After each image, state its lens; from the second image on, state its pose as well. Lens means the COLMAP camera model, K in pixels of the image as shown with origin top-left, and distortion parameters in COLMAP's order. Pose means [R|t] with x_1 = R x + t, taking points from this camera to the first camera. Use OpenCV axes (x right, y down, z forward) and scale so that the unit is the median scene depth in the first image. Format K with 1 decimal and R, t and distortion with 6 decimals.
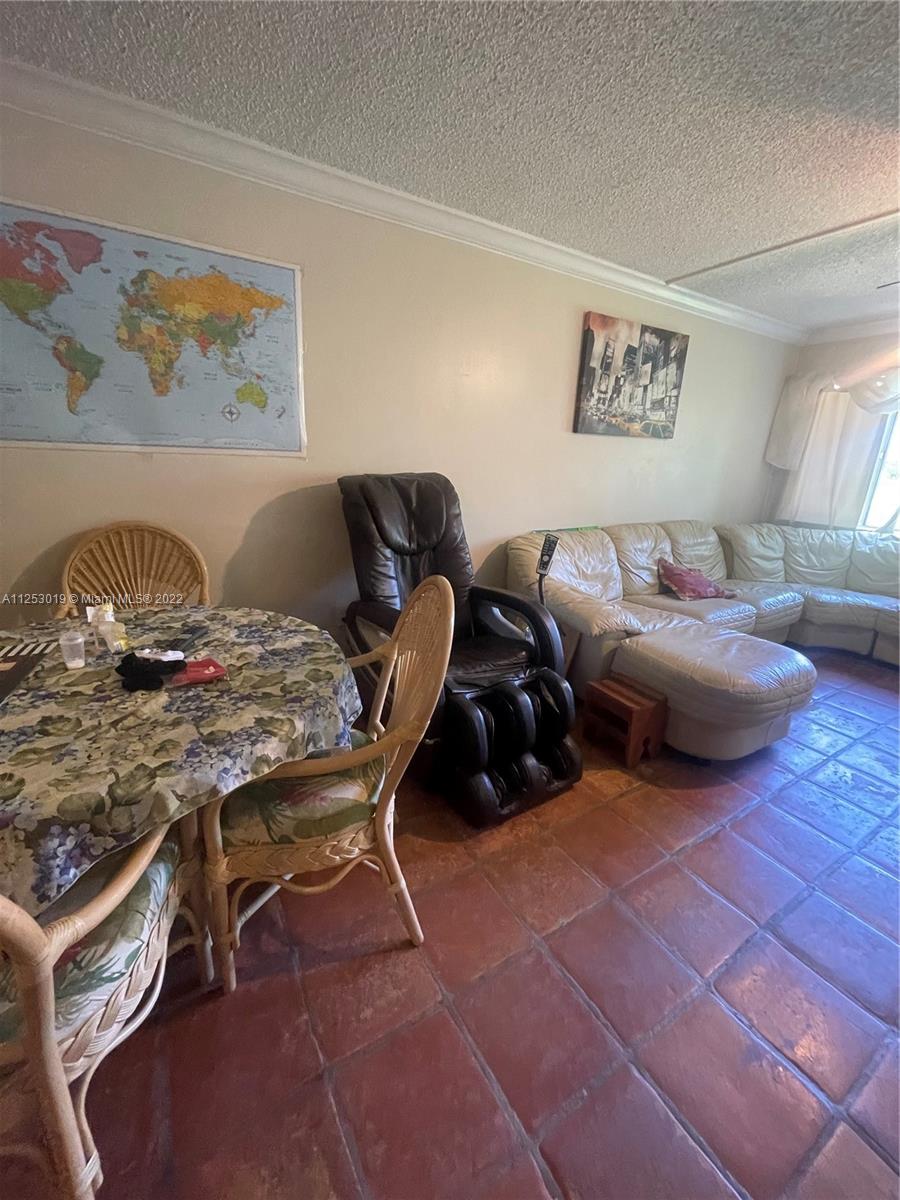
lens RADIAL K [[477.6, 0, 454.8], [0, 477.6, 591.2], [0, 0, 1]] dist [-0.000896, 0.002304]
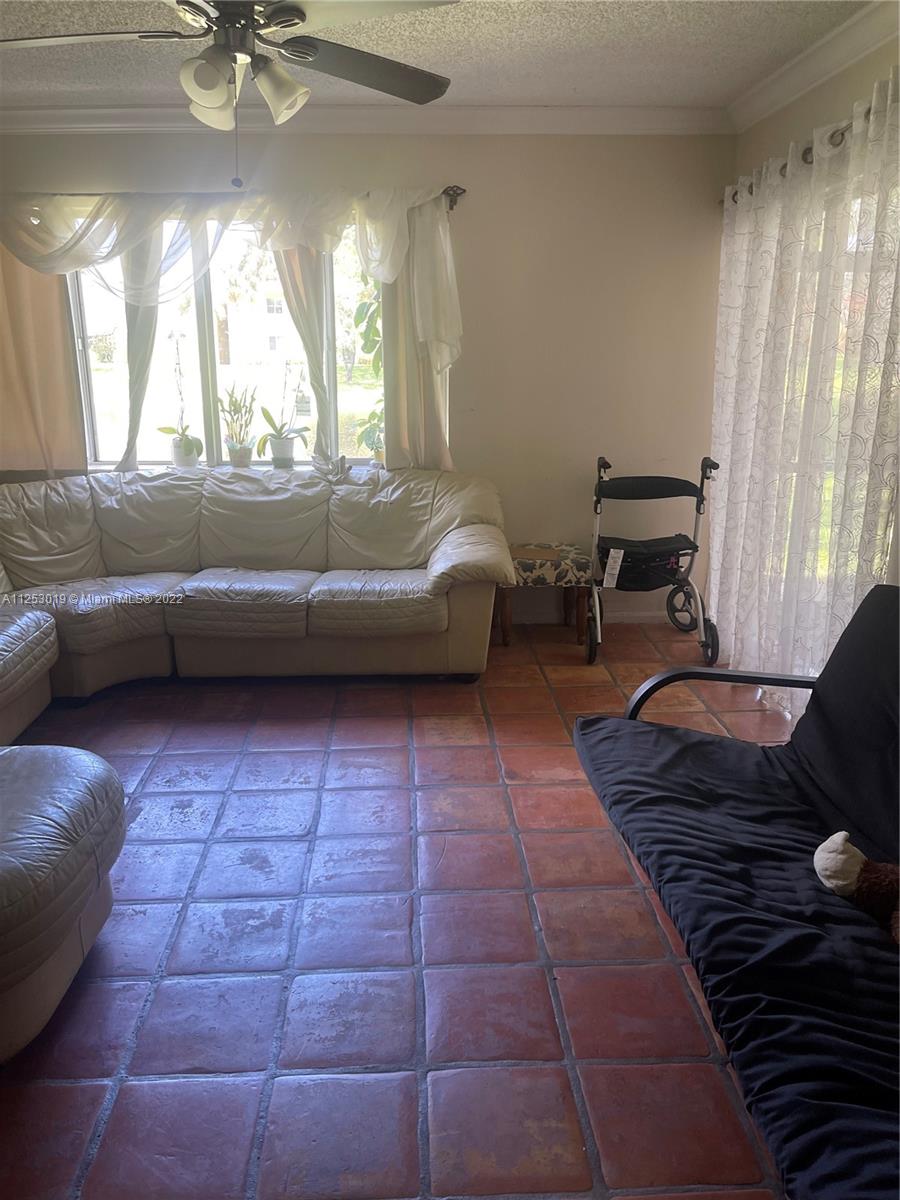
lens RADIAL K [[905.9, 0, 449.7], [0, 905.9, 607.3], [0, 0, 1]] dist [0.037601, -0.074051]
pose [[0.473640, -0.278059, 0.835672, 0.114954], [0.267037, 0.949526, 0.164592, -0.056629], [-0.839259, 0.145198, 0.523986, 0.111790]]
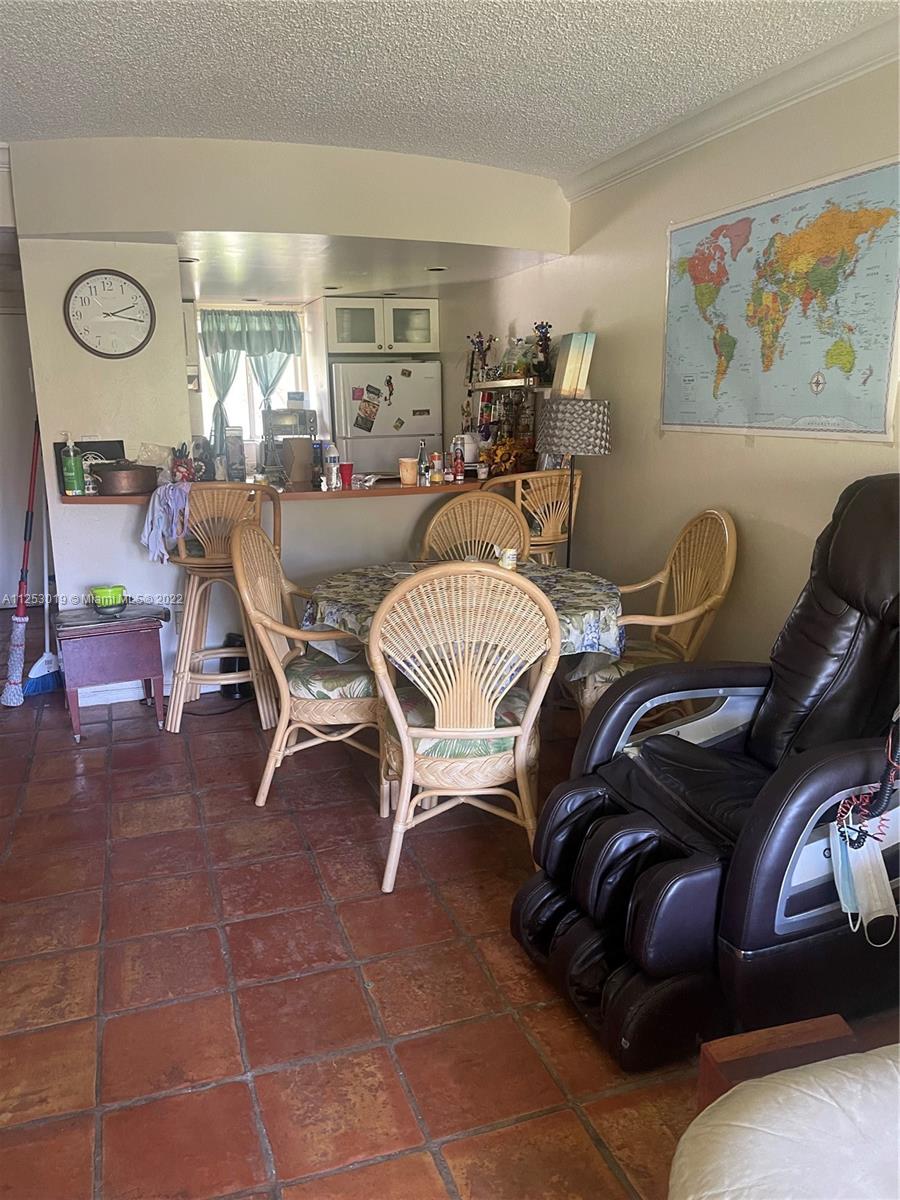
lens RADIAL K [[905.9, 0, 451.2], [0, 905.9, 608.0], [0, 0, 1]] dist [0.037601, -0.074051]
pose [[-0.203821, 0.182017, -0.961939, 0.721732], [-0.266744, 0.935066, 0.233451, -0.151633], [0.941968, 0.304174, -0.142034, 0.519823]]
